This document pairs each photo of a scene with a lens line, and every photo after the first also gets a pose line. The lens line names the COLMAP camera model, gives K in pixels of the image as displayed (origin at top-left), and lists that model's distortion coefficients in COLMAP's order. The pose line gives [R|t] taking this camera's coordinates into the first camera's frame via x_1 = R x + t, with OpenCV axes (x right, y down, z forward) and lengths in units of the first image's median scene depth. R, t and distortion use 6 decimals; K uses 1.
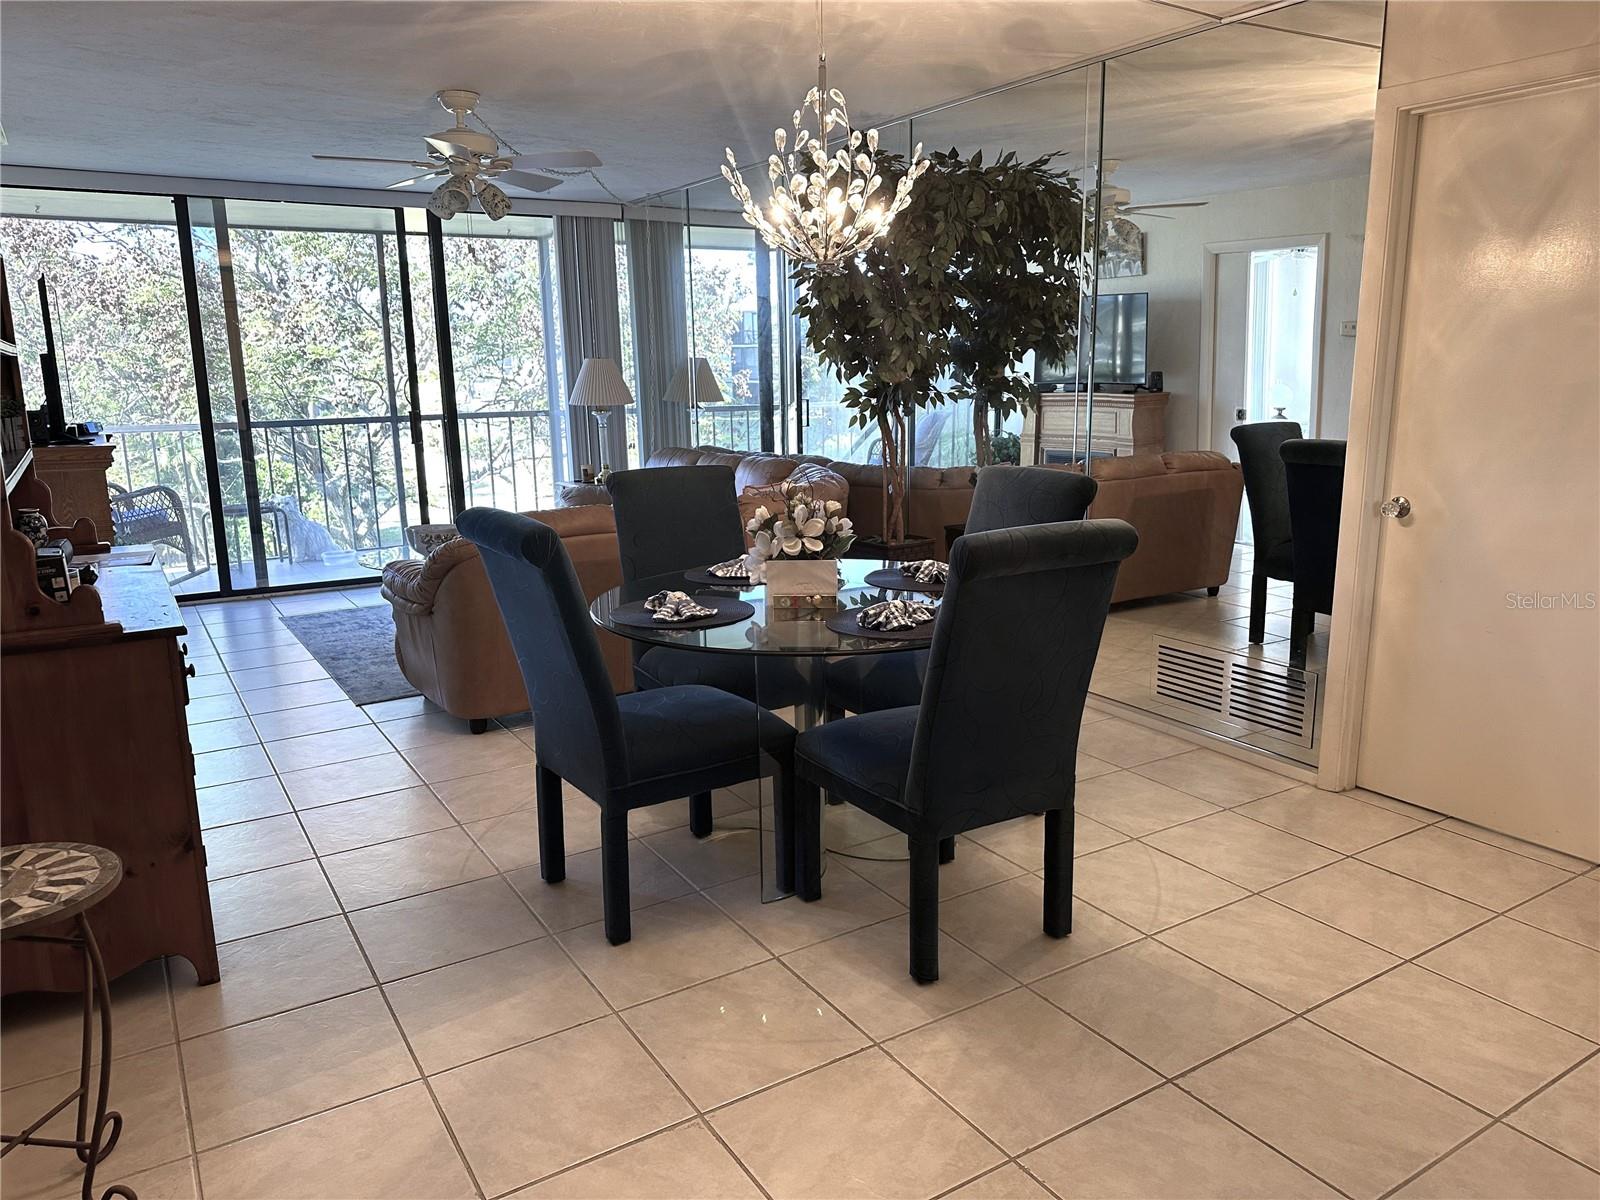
lens RADIAL K [[1125.0, 0, 800.3], [0, 1125.0, 602.0], [0, 0, 1]] dist [-0.009340, -0.003853]
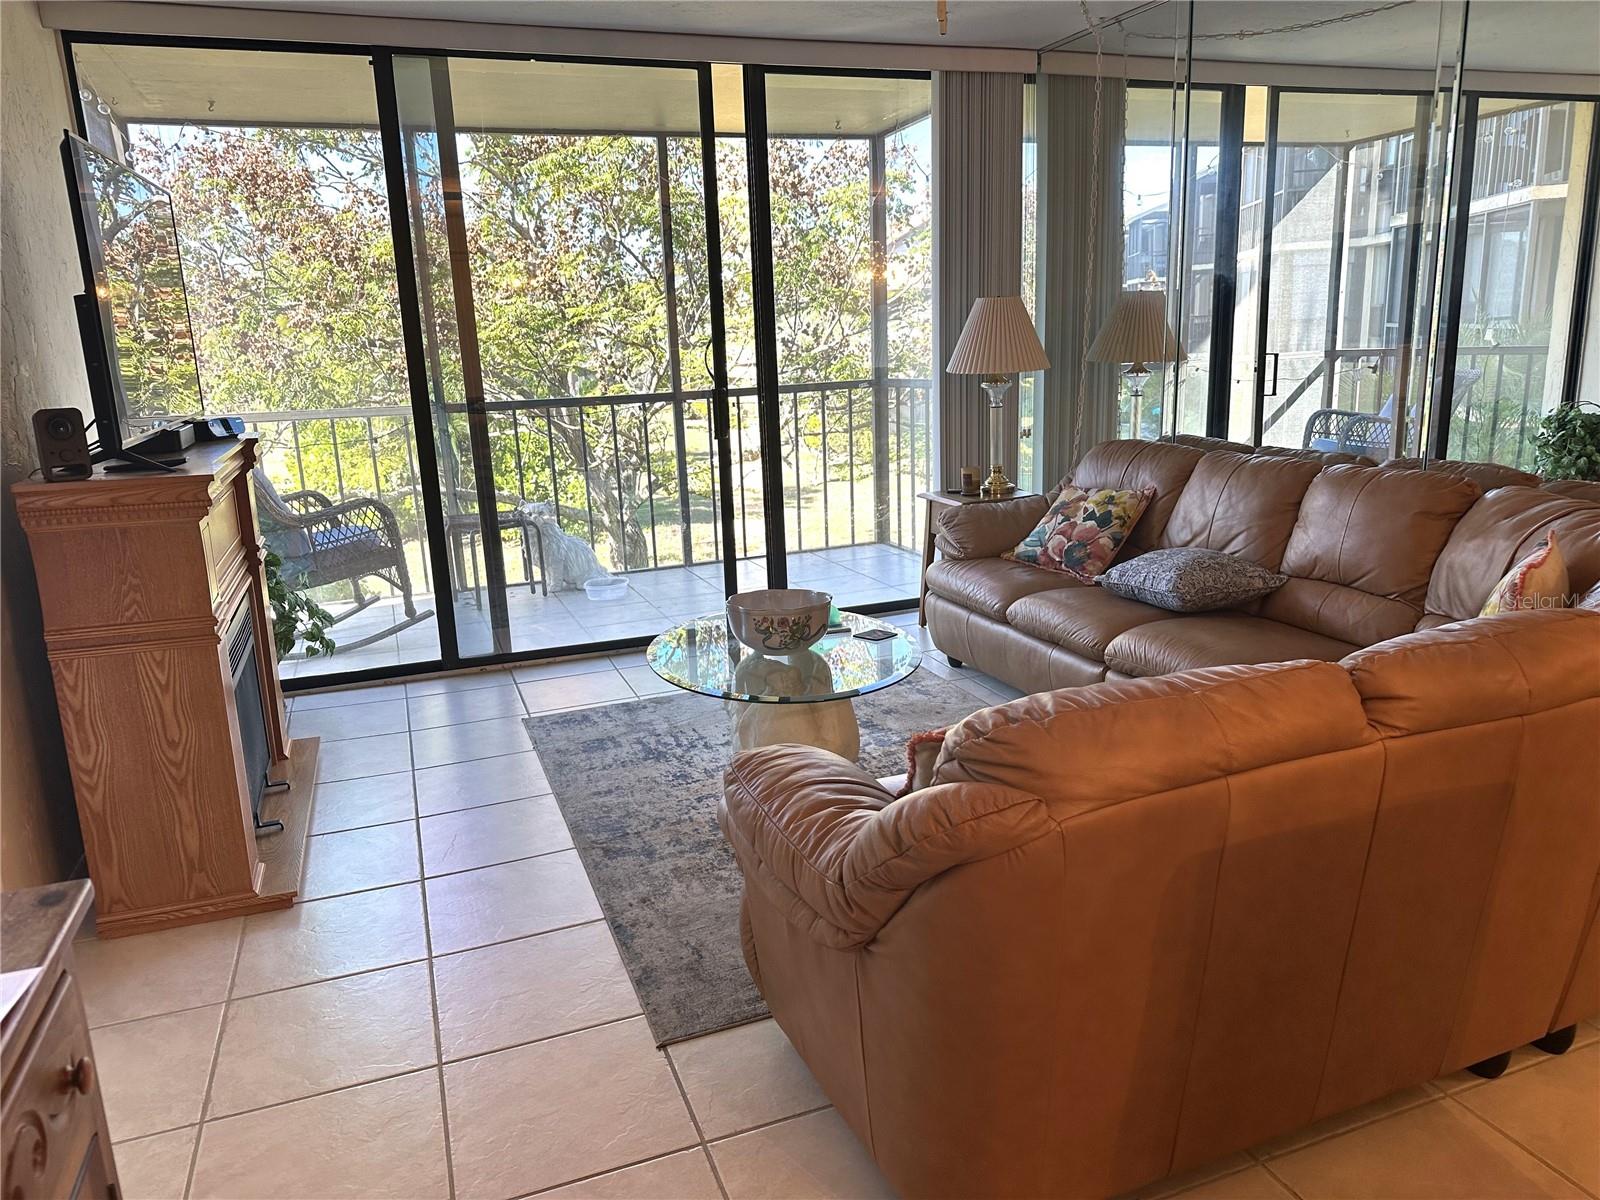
lens RADIAL K [[1100.8, 0, 799.2], [0, 1100.8, 592.7], [0, 0, 1]] dist [0.085212, -0.189588]
pose [[0.978785, 0.020583, -0.203853, -0.146175], [-0.014692, 0.999431, 0.030368, -0.062750], [0.204362, -0.026729, 0.978530, 0.333958]]
